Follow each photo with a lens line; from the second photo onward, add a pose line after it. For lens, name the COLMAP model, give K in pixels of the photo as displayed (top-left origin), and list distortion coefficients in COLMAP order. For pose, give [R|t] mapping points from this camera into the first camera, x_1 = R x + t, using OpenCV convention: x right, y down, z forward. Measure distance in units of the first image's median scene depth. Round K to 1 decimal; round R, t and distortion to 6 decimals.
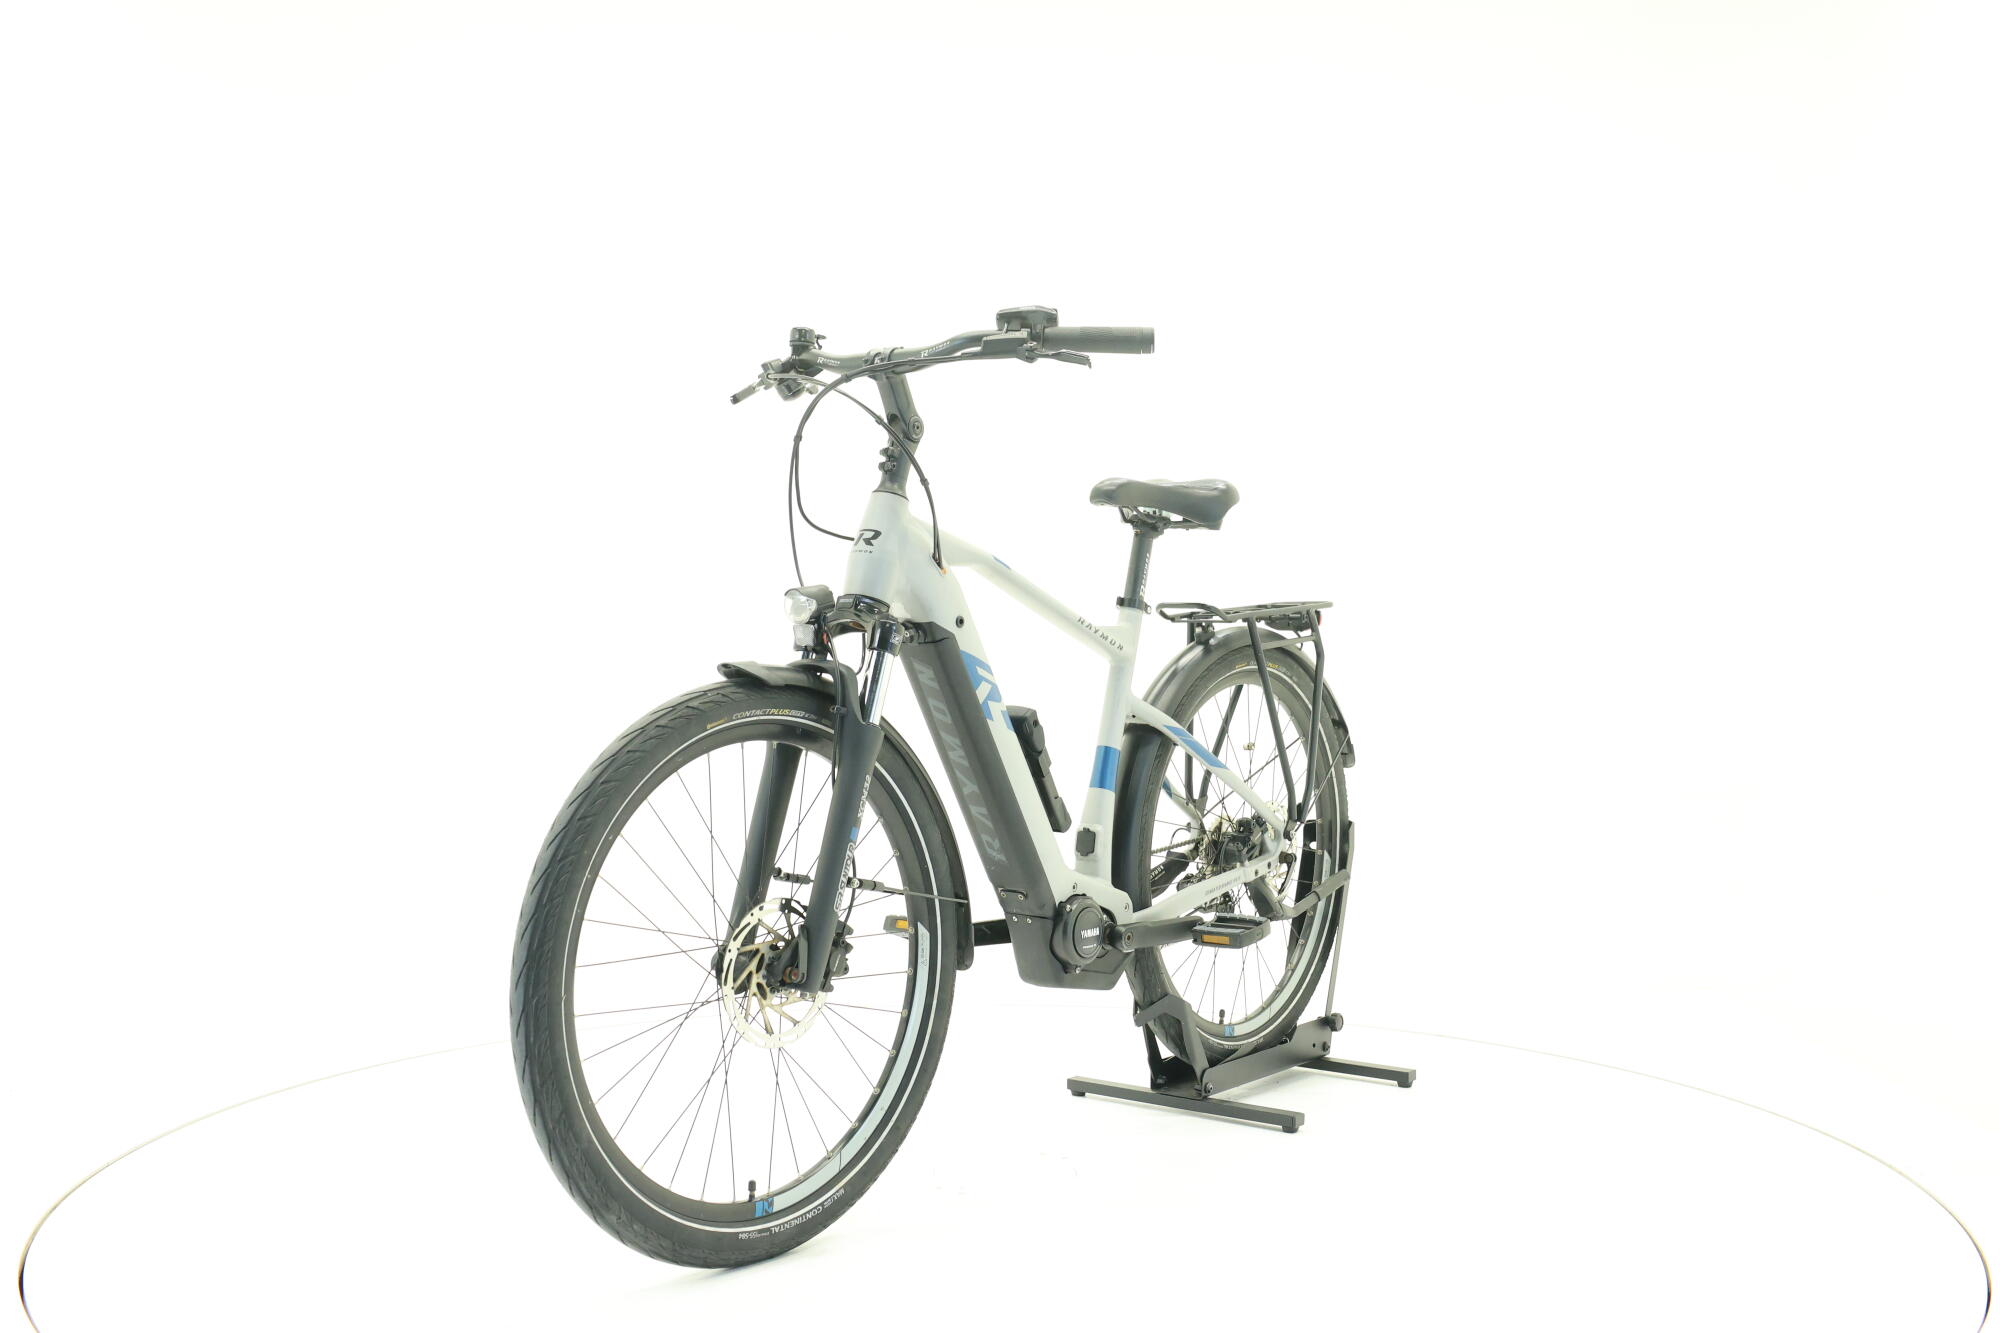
lens RADIAL K [[2126.0, 0, 996.7], [0, 2126.0, 654.6], [0, 0, 1]] dist [-0.043117, 0.000000]
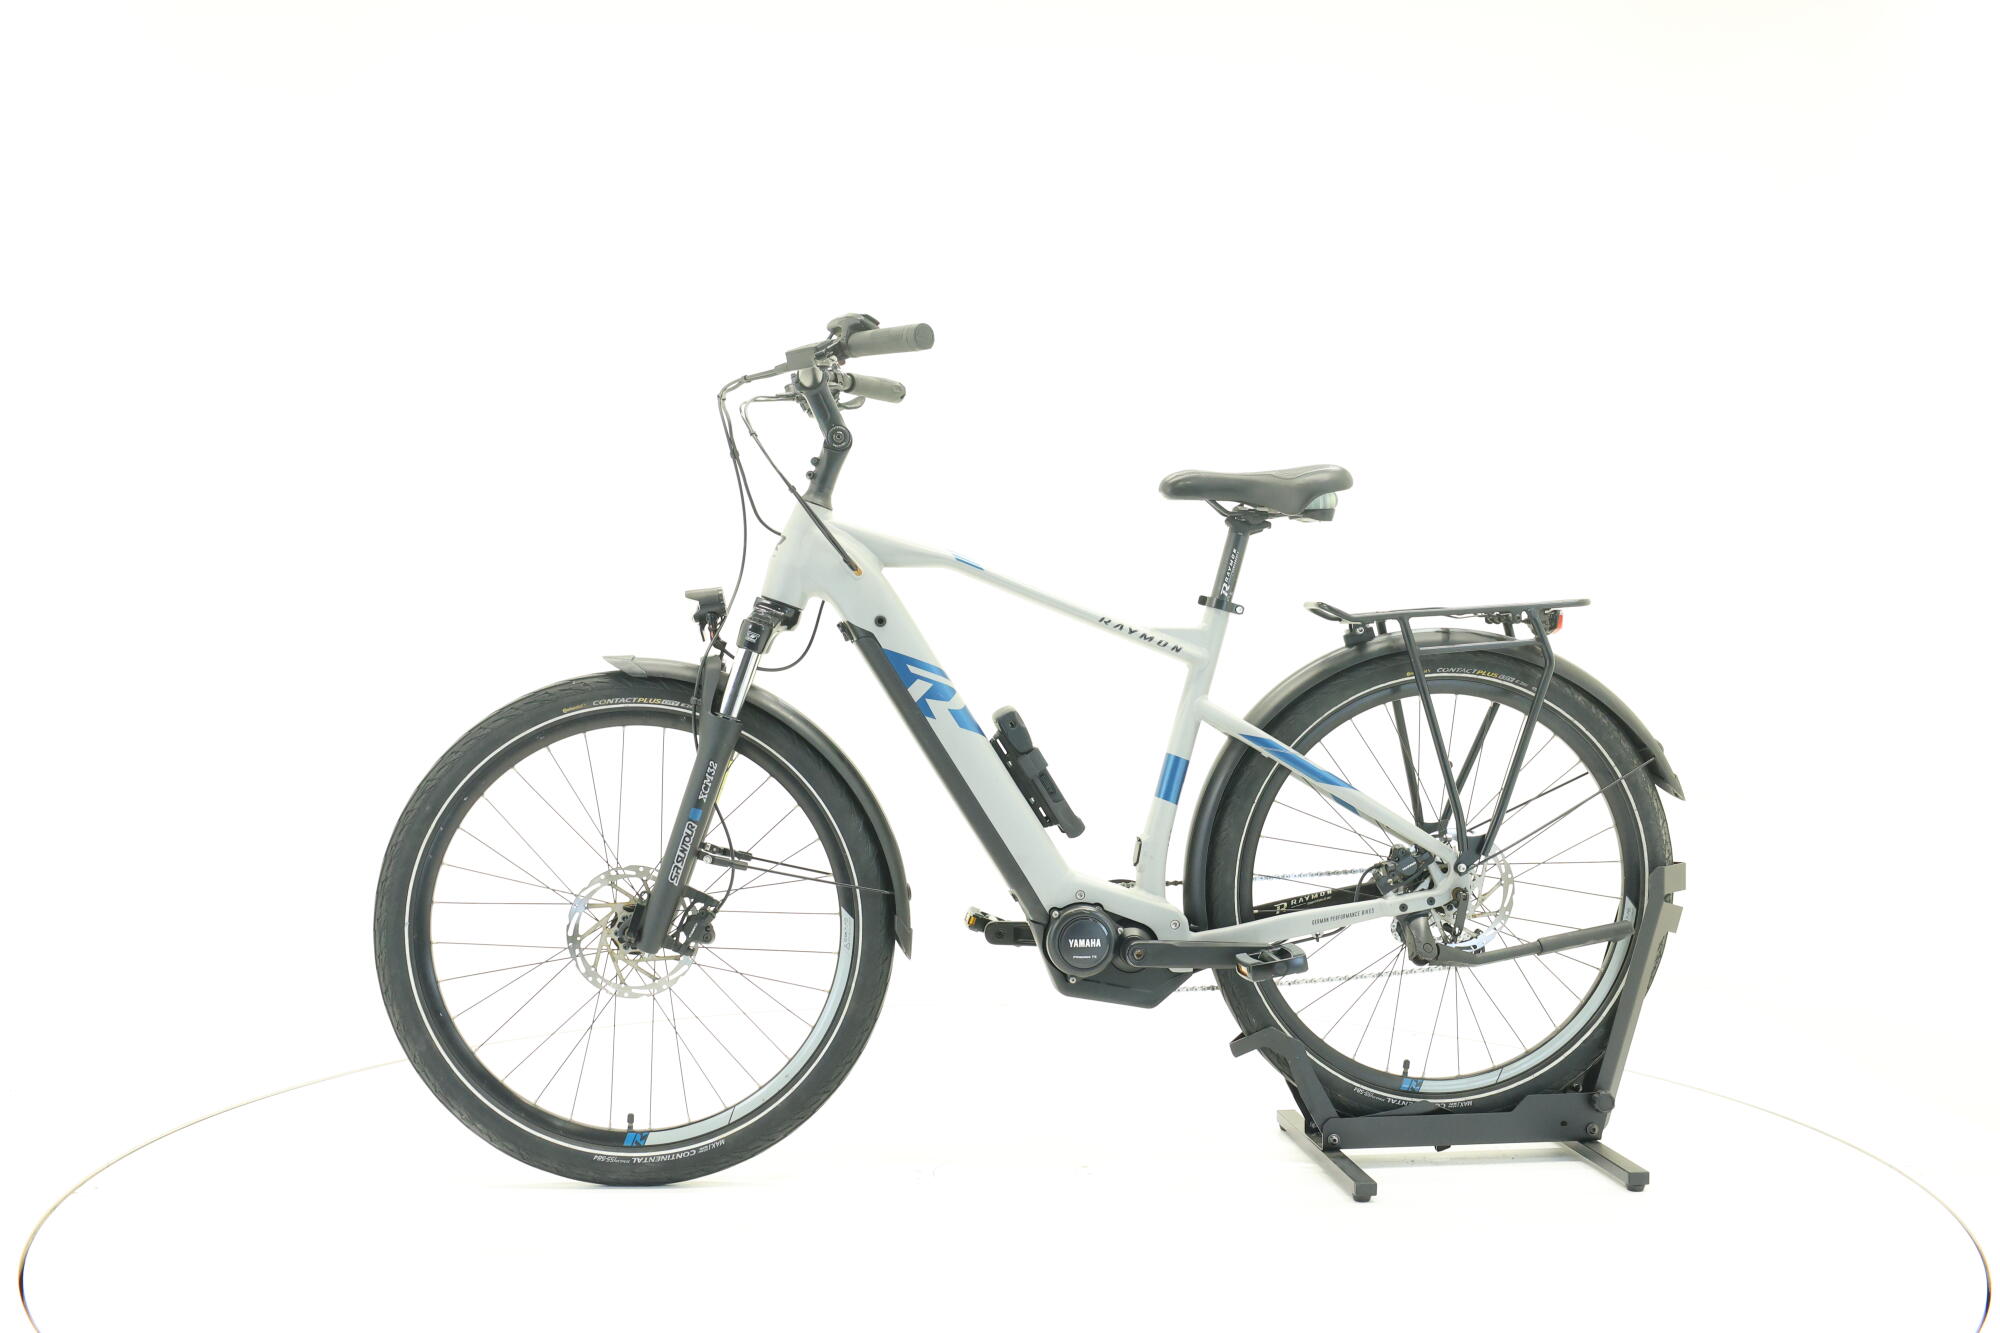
lens RADIAL K [[2126.0, 0, 1008.7], [0, 2126.0, 660.7], [0, 0, 1]] dist [-0.043117, 0.000000]
pose [[0.705201, 0.010920, -0.708923, 0.749990], [-0.013814, 0.999903, 0.001660, 0.001098], [0.708873, 0.008622, 0.705284, 0.310082]]
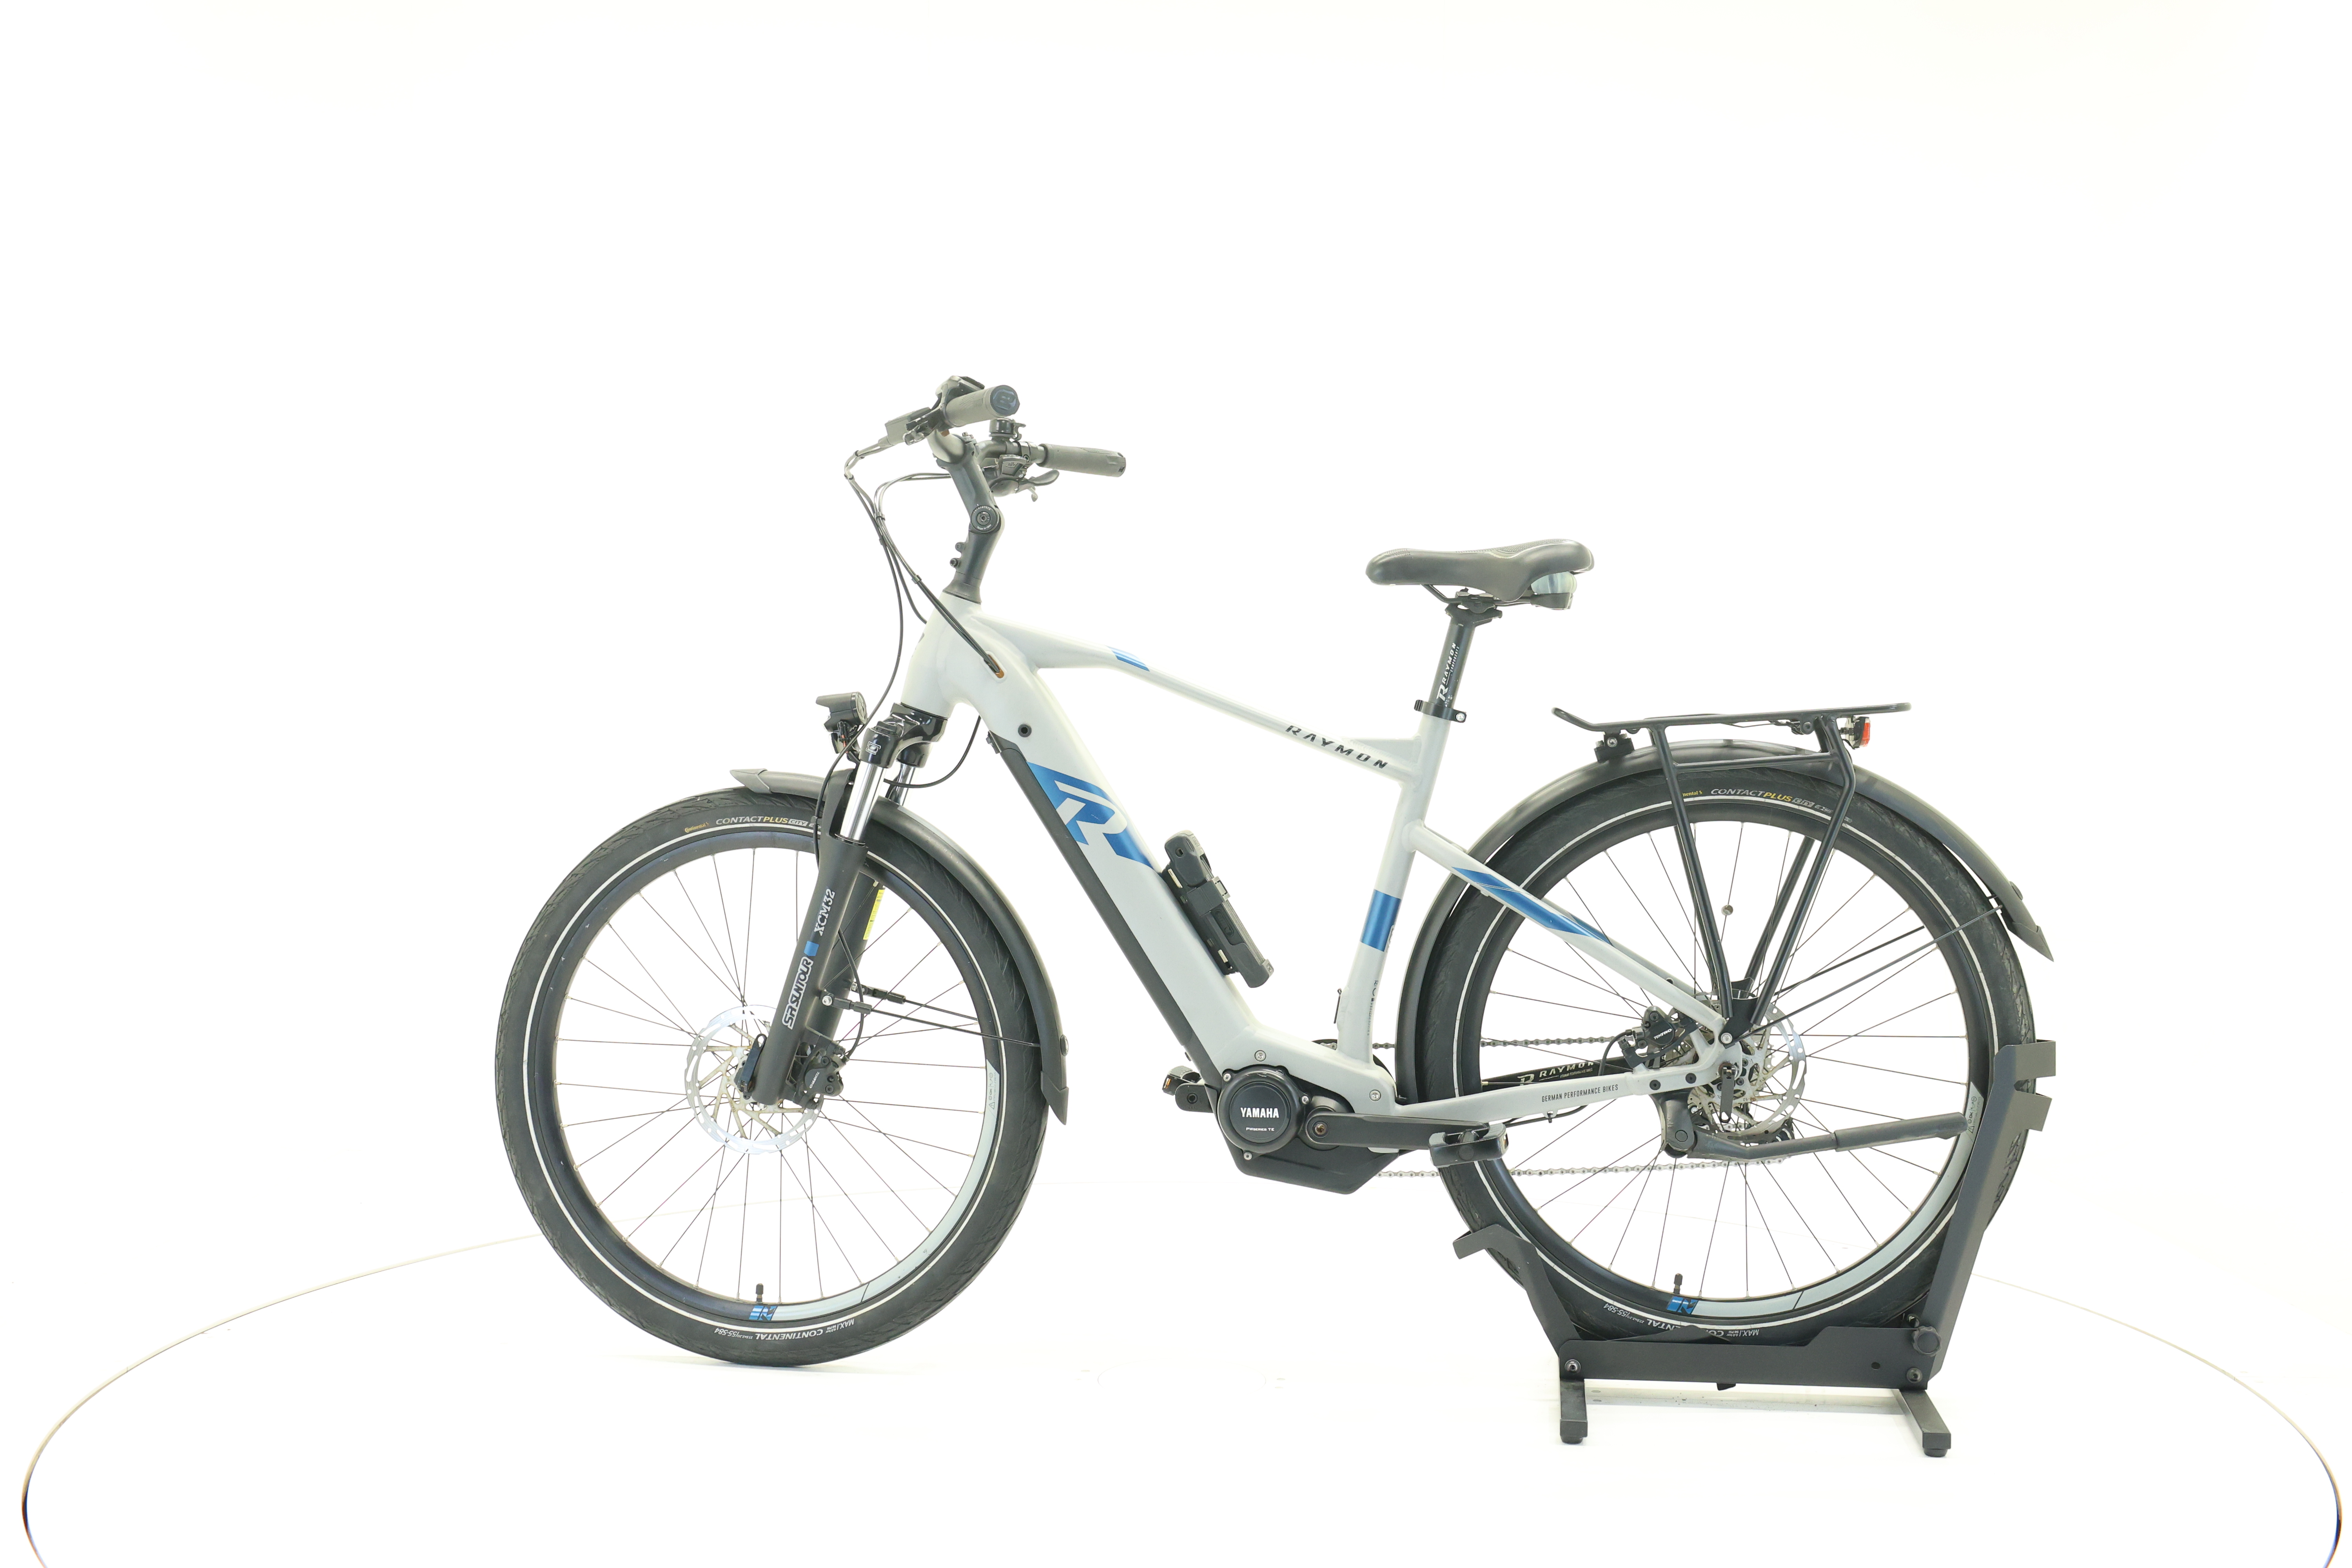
lens RADIAL K [[2500.2, 0, 1182.9], [0, 2500.2, 777.3], [0, 0, 1]] dist [-0.043117, 0.000000]
pose [[0.495492, 0.014749, -0.868487, 0.916063], [-0.017837, 0.999818, 0.006803, -0.004199], [0.868429, 0.012121, 0.495665, 0.529261]]
